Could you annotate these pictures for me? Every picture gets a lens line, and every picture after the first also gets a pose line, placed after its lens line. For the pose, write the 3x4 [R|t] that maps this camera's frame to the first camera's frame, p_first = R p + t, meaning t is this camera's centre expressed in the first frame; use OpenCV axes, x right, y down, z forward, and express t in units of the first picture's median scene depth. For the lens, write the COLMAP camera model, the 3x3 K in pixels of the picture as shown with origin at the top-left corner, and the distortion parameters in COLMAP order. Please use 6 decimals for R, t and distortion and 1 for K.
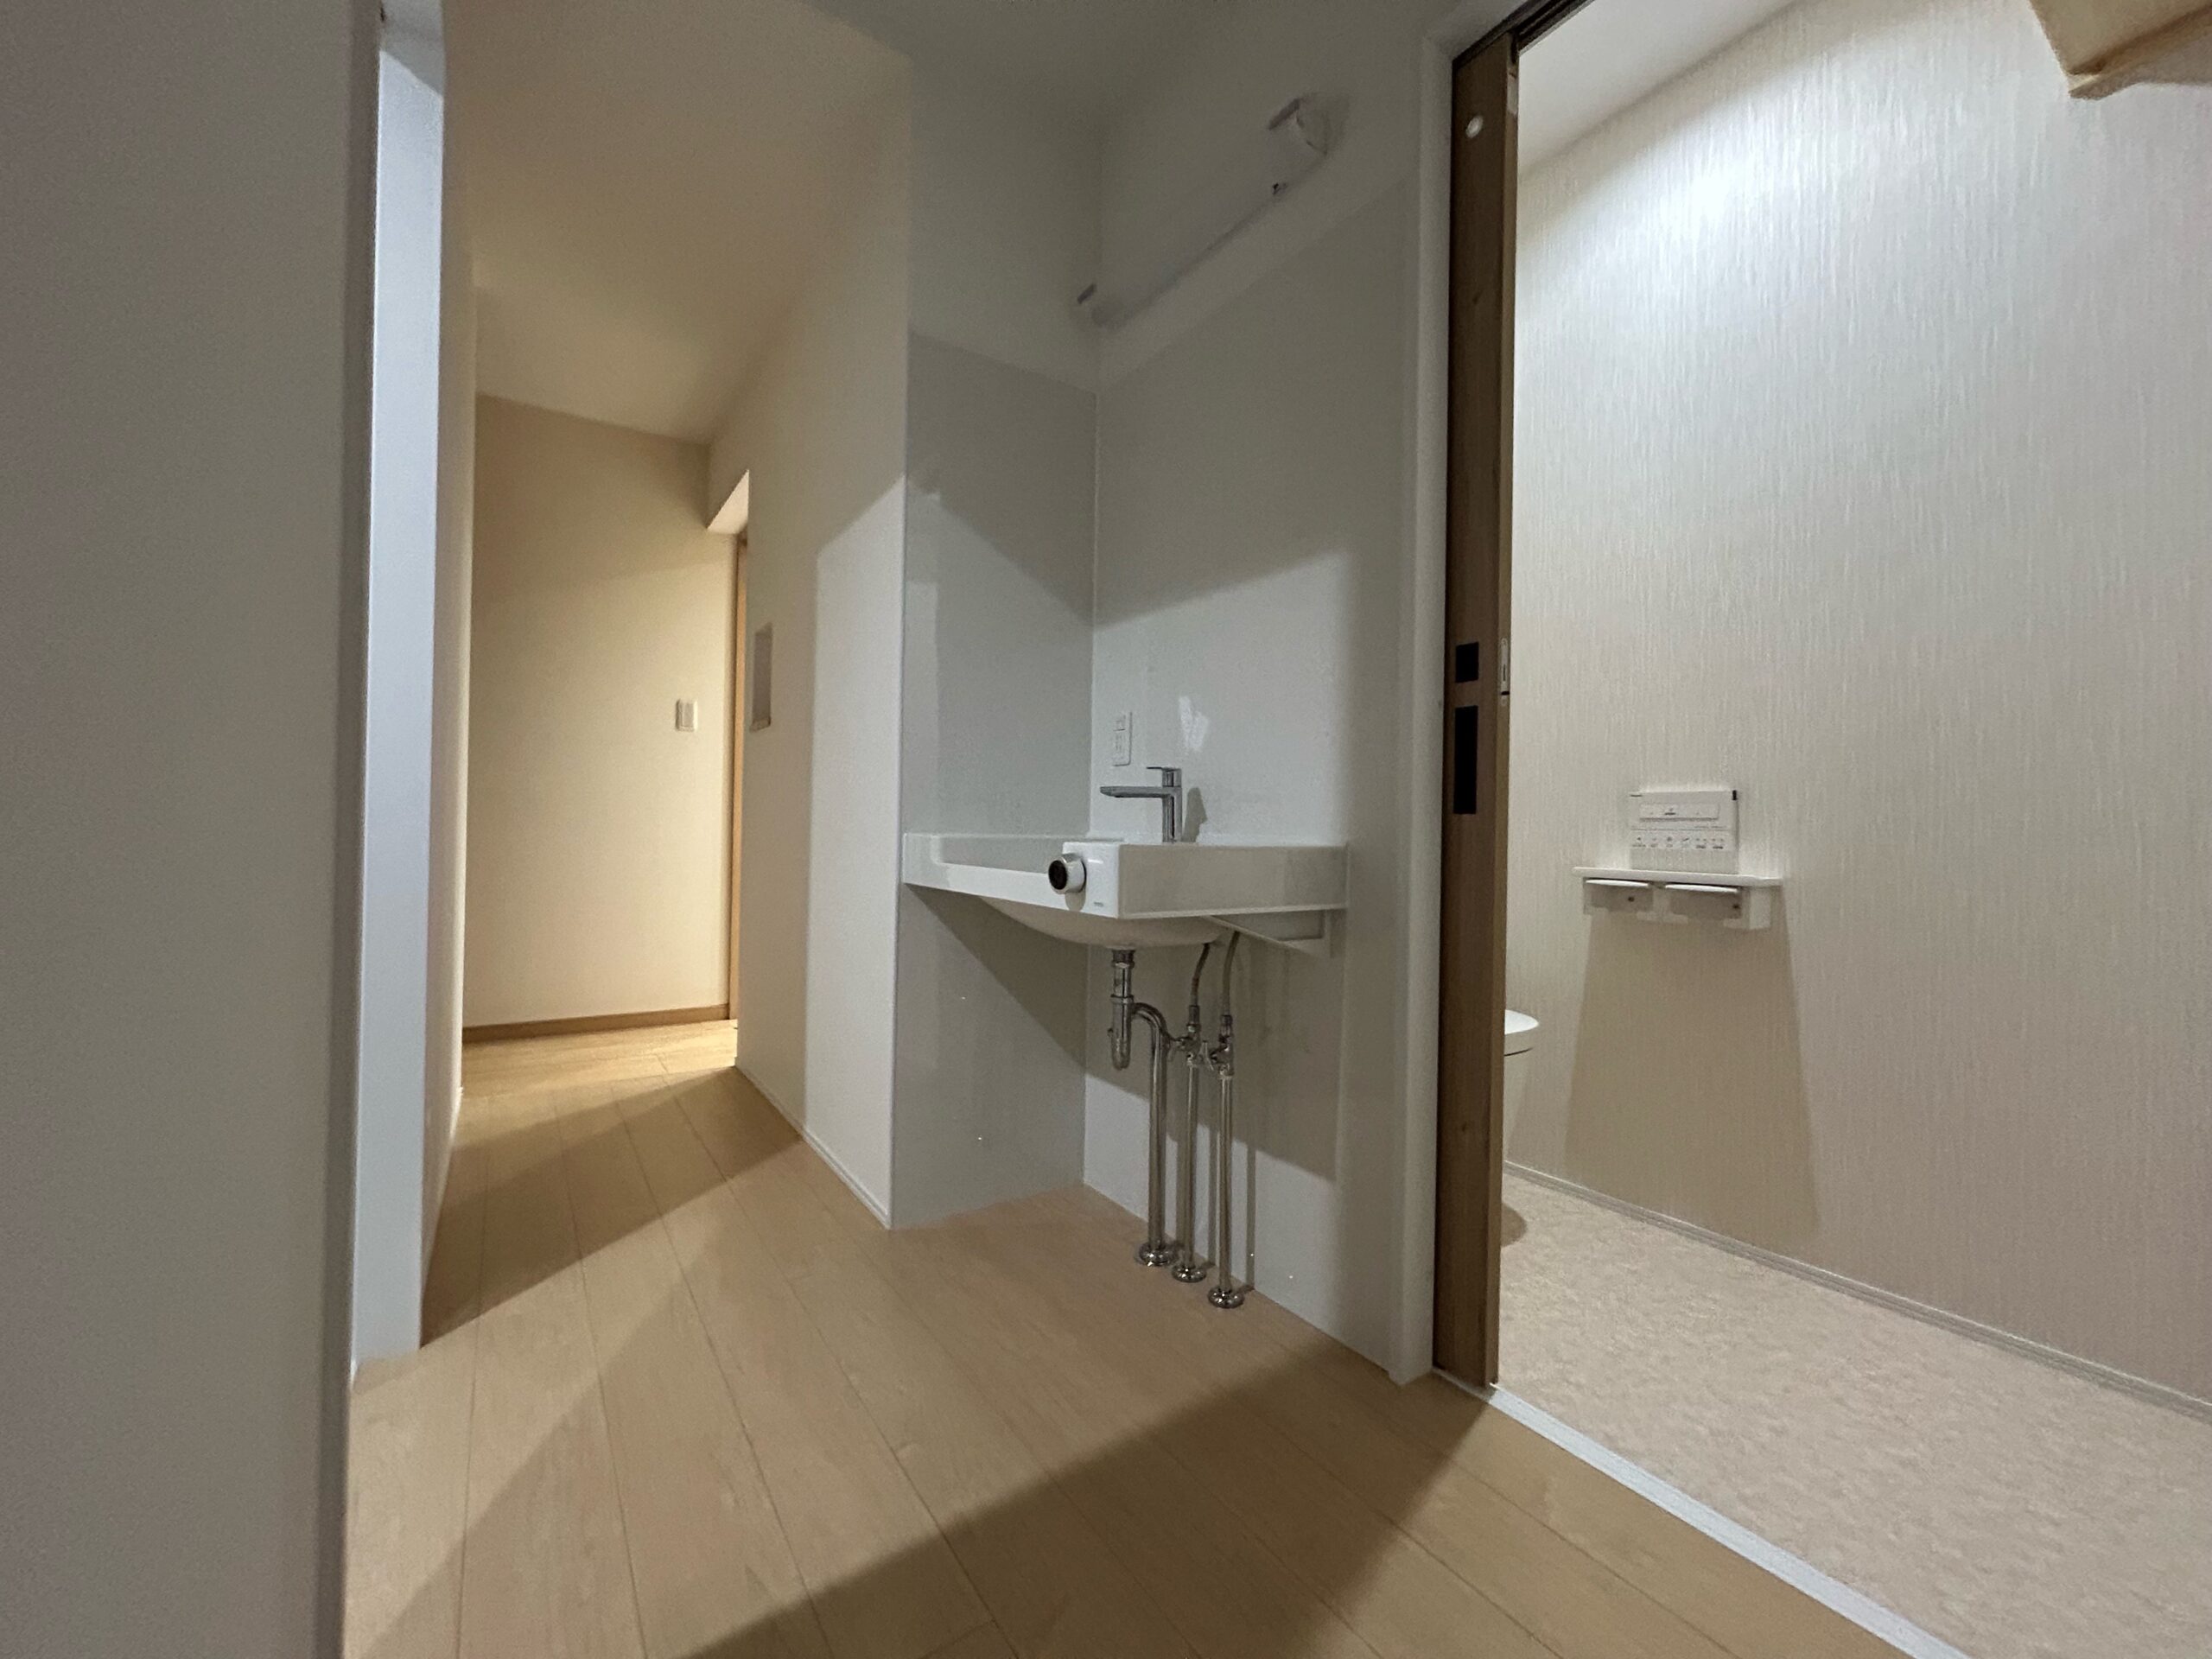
lens RADIAL K [[896.7, 0, 1106.0], [0, 896.7, 829.5], [0, 0, 1]] dist [-0.000294, 0.000407]
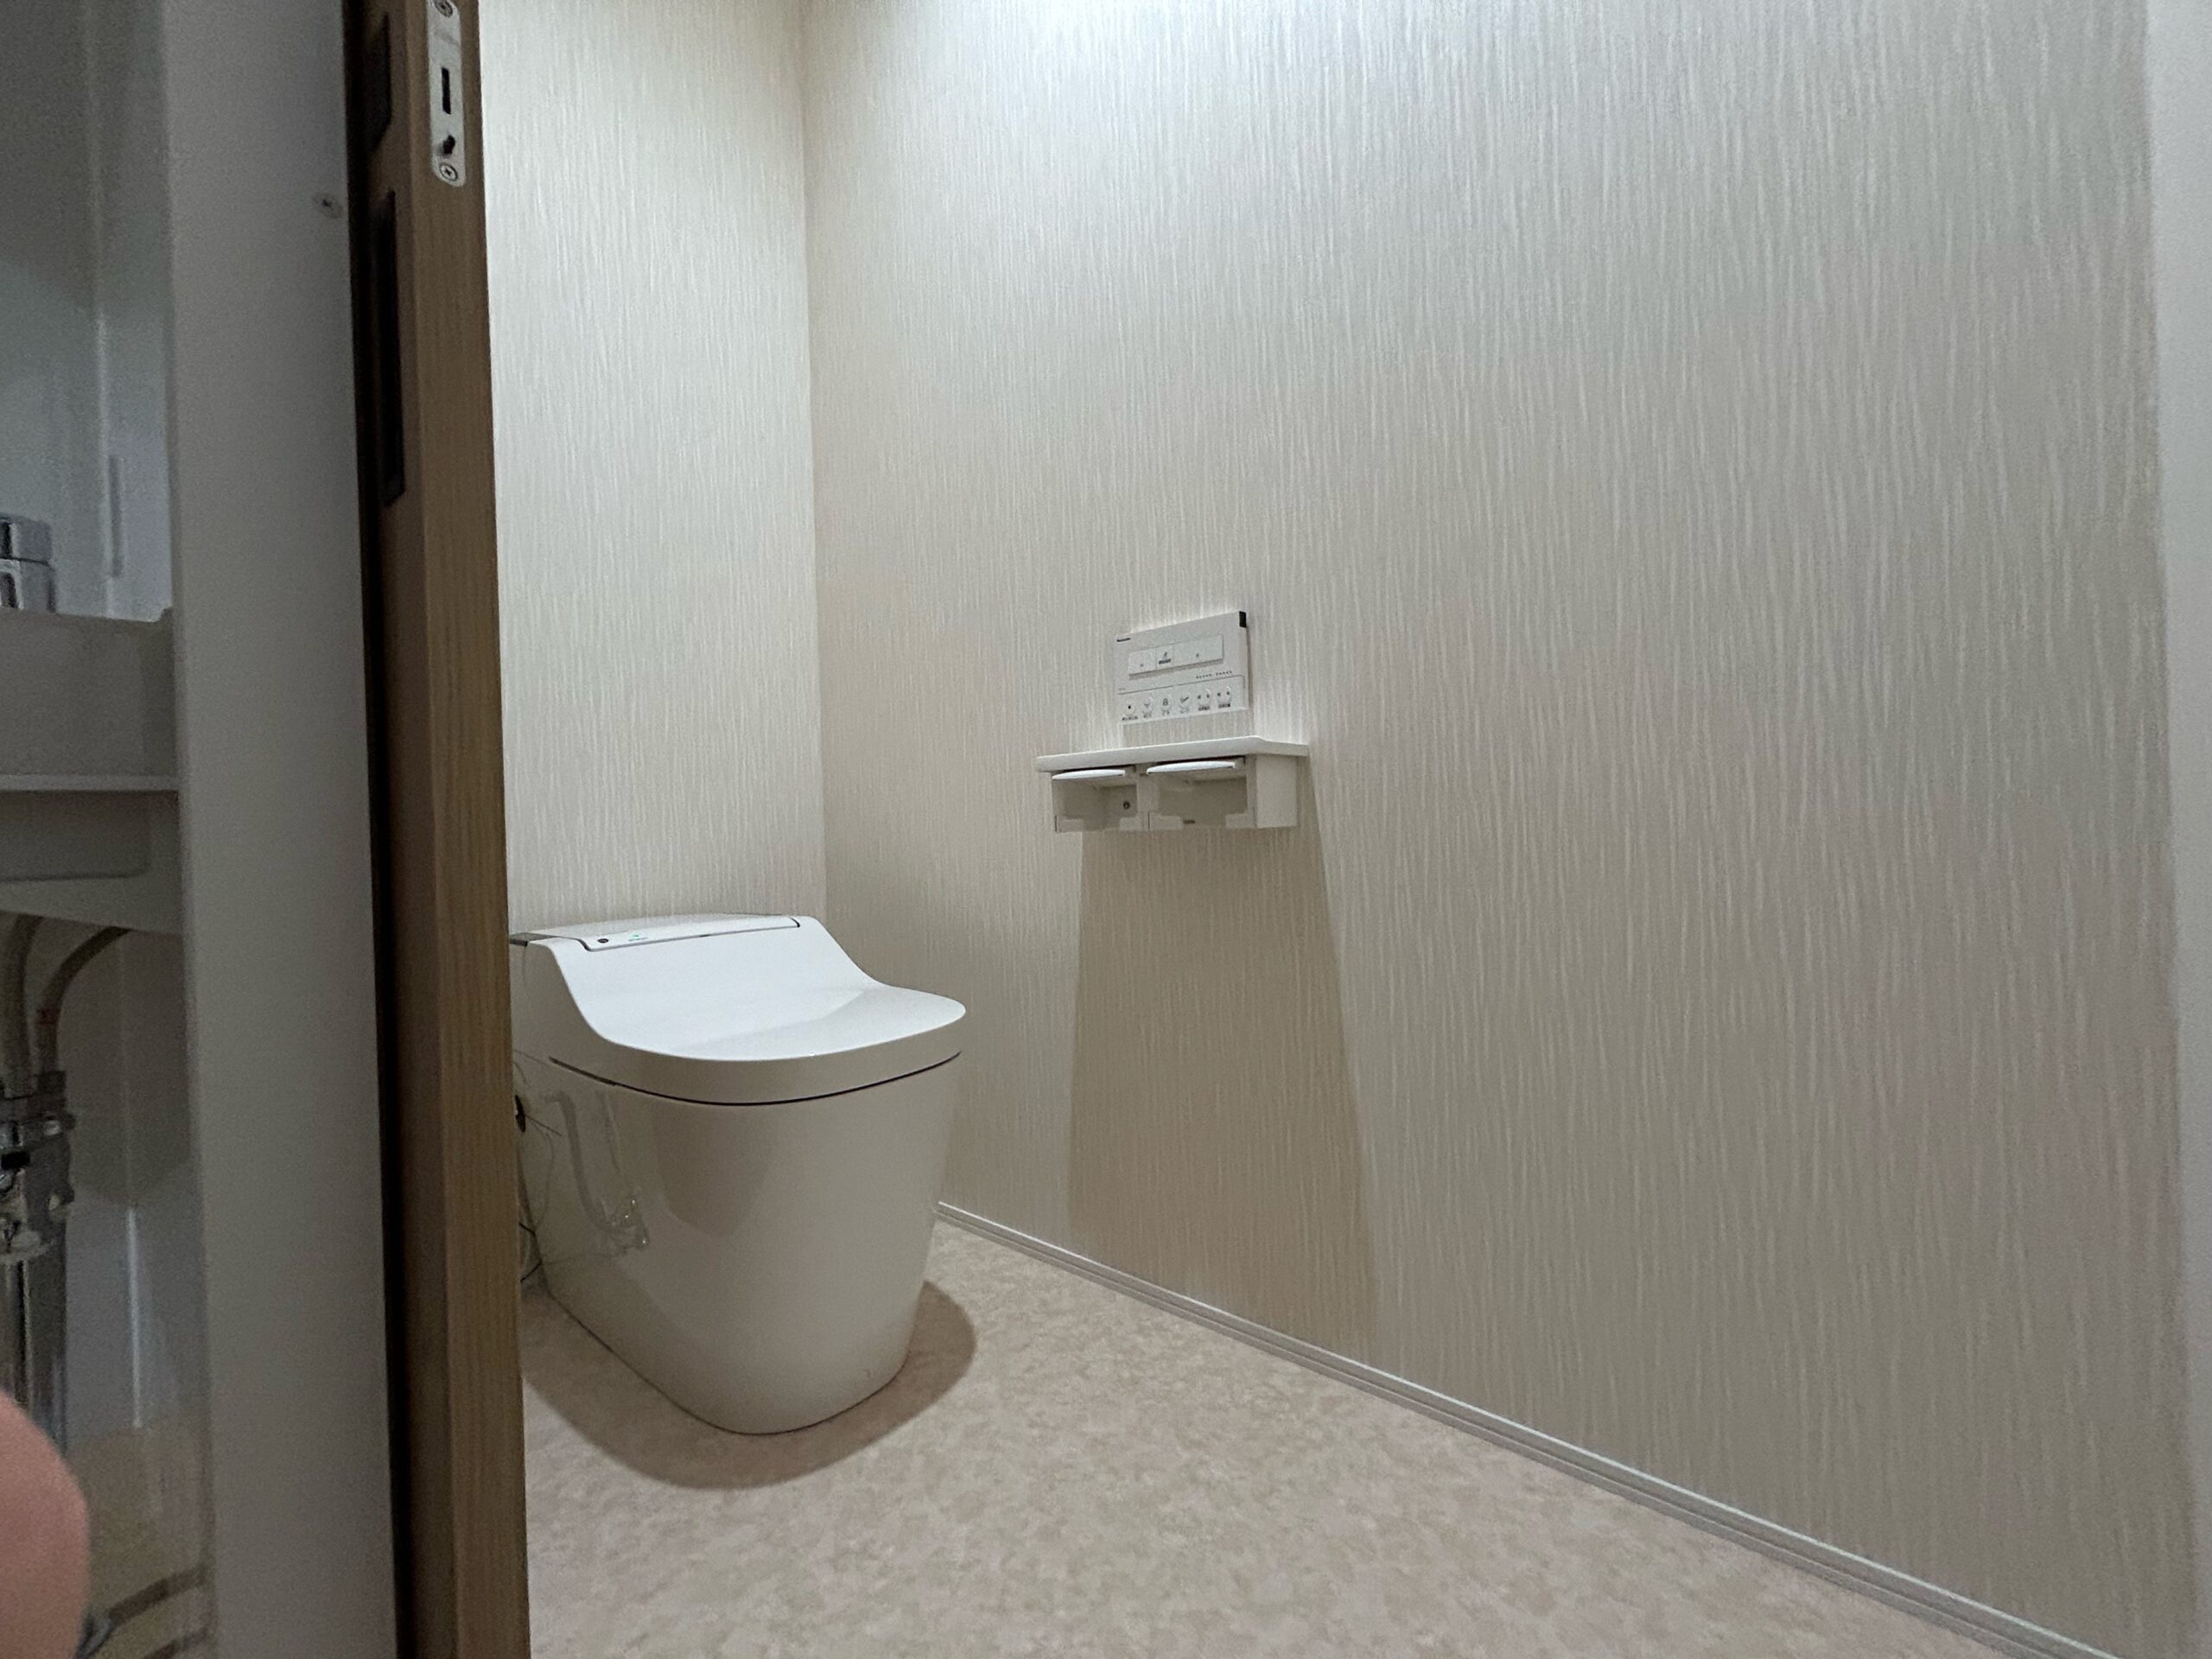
lens RADIAL K [[896.7, 0, 1106.0], [0, 896.7, 829.5], [0, 0, 1]] dist [-0.000294, 0.000407]
pose [[0.959581, -0.050340, 0.276895, 0.447853], [0.049398, 0.998725, 0.010380, 0.099971], [-0.277065, 0.003718, 0.960844, 0.446201]]
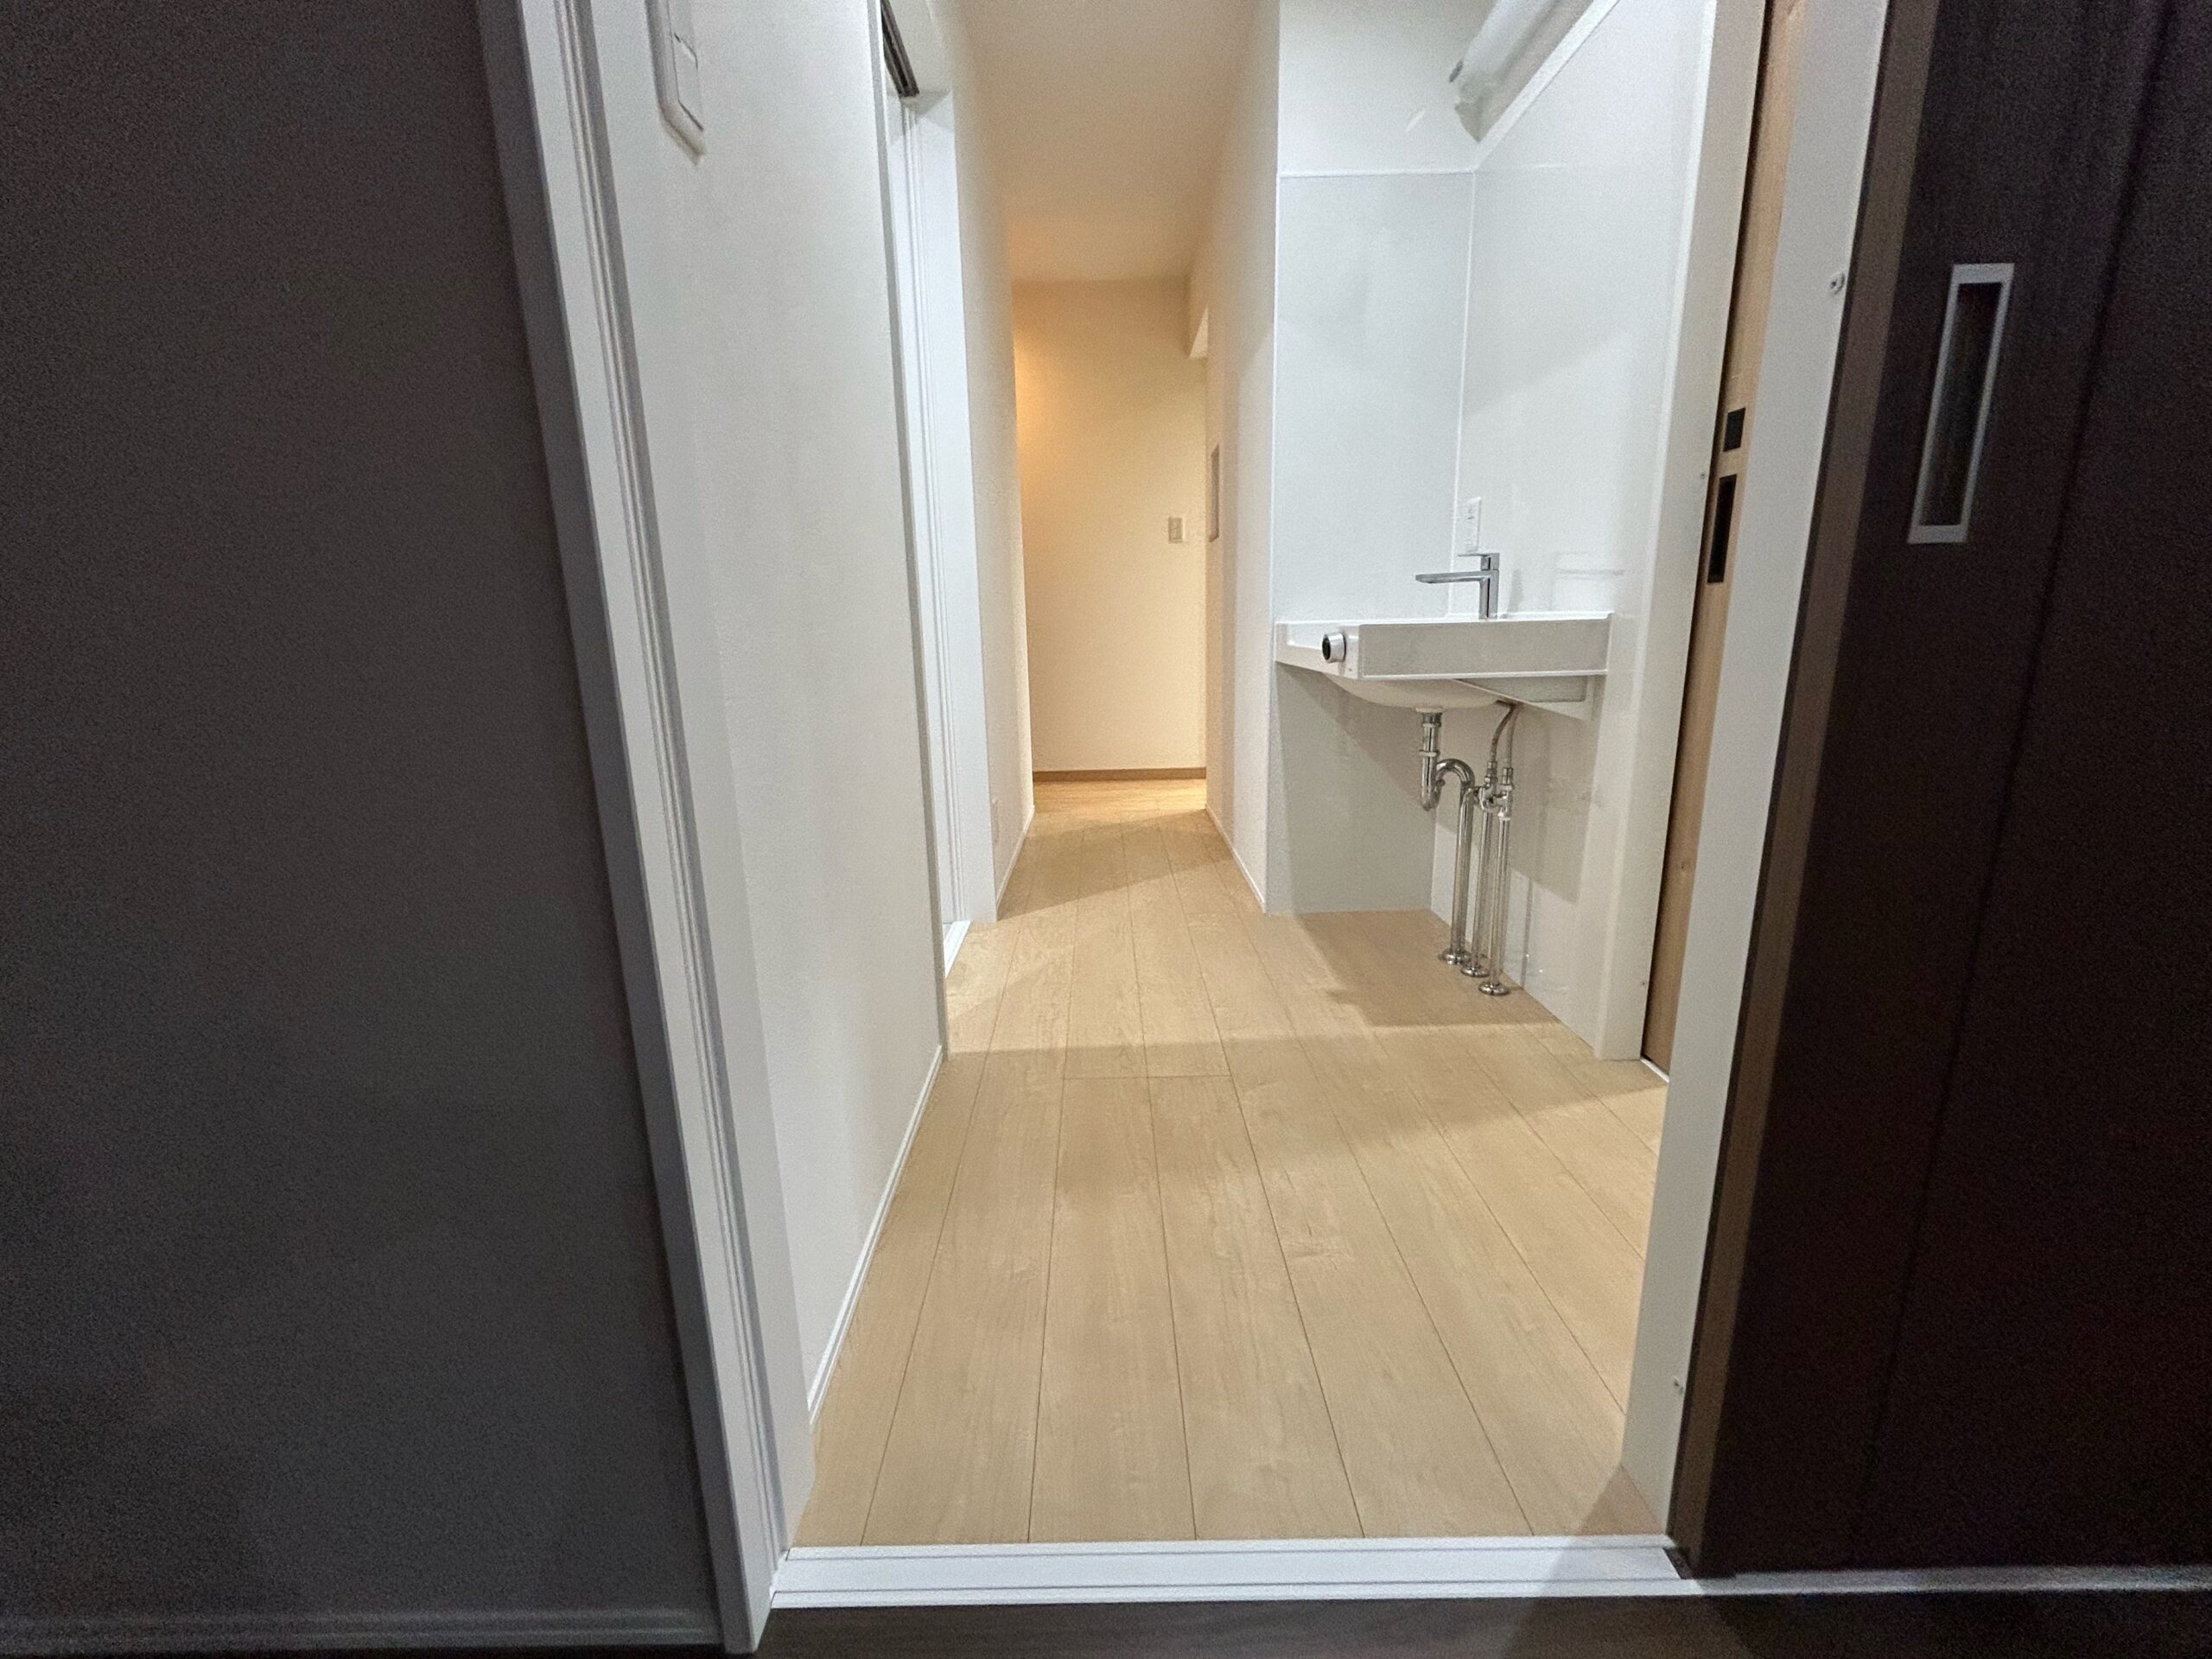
lens RADIAL K [[896.7, 0, 1106.0], [0, 896.7, 829.5], [0, 0, 1]] dist [-0.000294, 0.000407]
pose [[0.834259, 0.086056, -0.544616, 0.314893], [0.040697, 0.975440, 0.216473, 0.006785], [0.549869, -0.202759, 0.810267, -0.251792]]
